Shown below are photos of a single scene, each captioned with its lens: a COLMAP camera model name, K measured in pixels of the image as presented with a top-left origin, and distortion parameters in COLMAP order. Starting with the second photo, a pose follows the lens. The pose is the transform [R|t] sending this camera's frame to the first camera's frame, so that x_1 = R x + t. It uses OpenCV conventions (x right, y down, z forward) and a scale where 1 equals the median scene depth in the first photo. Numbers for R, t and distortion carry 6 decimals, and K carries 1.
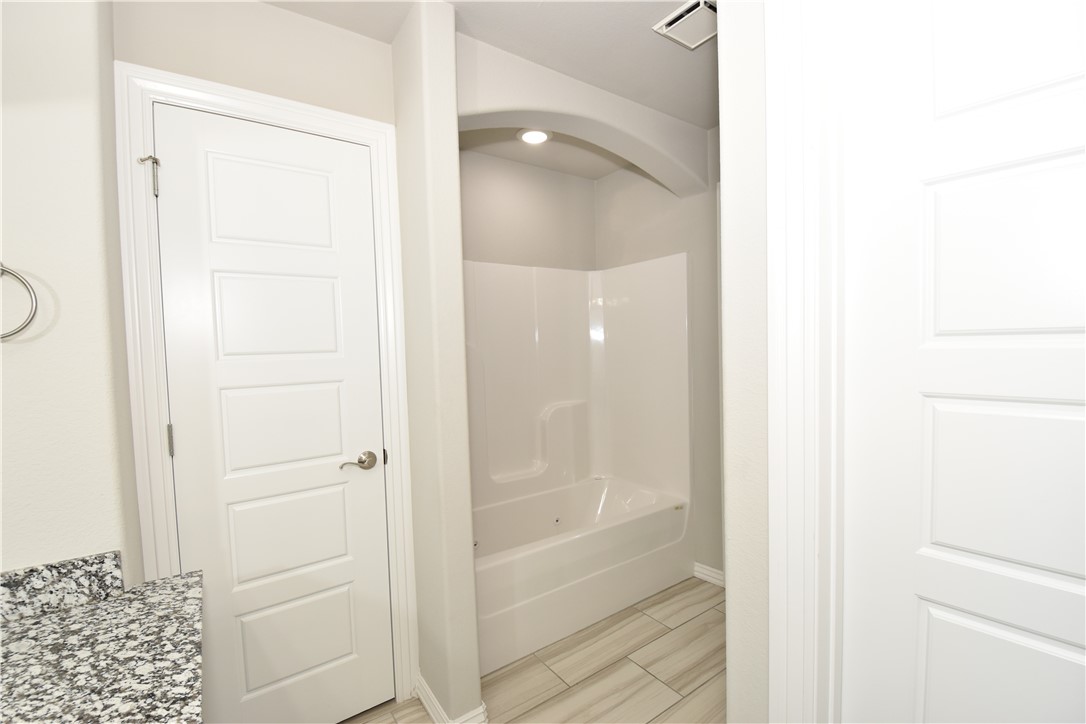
lens RADIAL K [[484.9, 0, 543.0], [0, 484.9, 362.0], [0, 0, 1]] dist [0.000201, -0.013400]
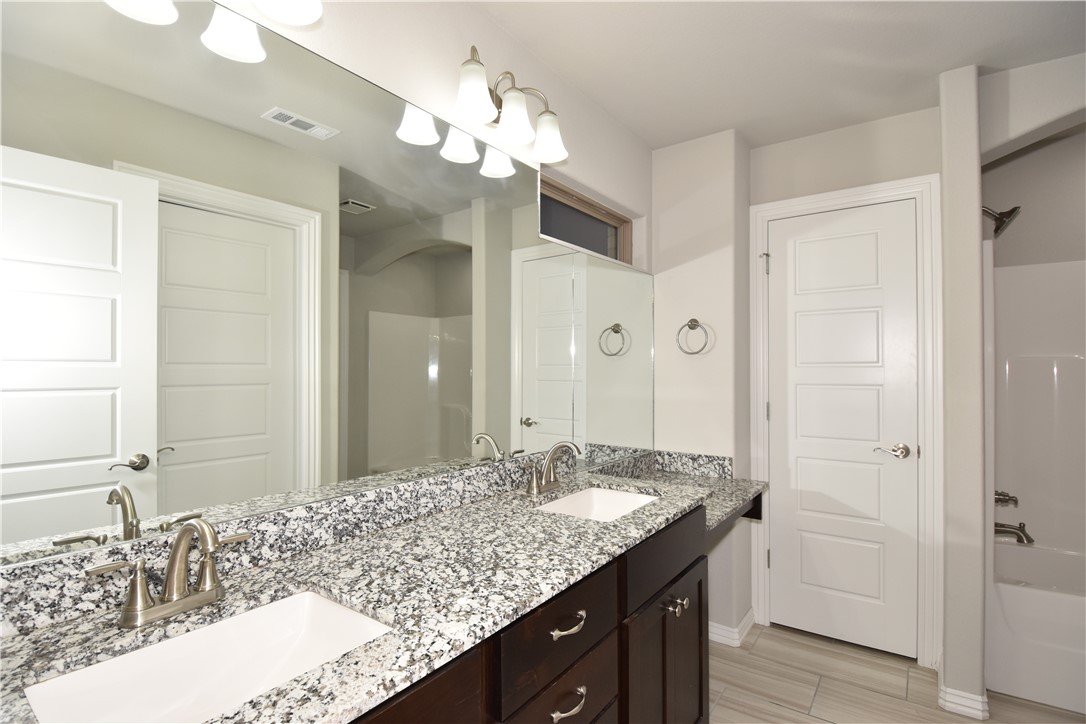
lens RADIAL K [[507.3, 0, 543.0], [0, 507.3, 362.0], [0, 0, 1]] dist [-0.000909, -0.000051]
pose [[0.281292, 0.008699, -0.959583, 0.772115], [-0.048431, 0.998813, -0.005143, 0.033114], [0.958399, 0.047921, 0.281379, -0.315580]]
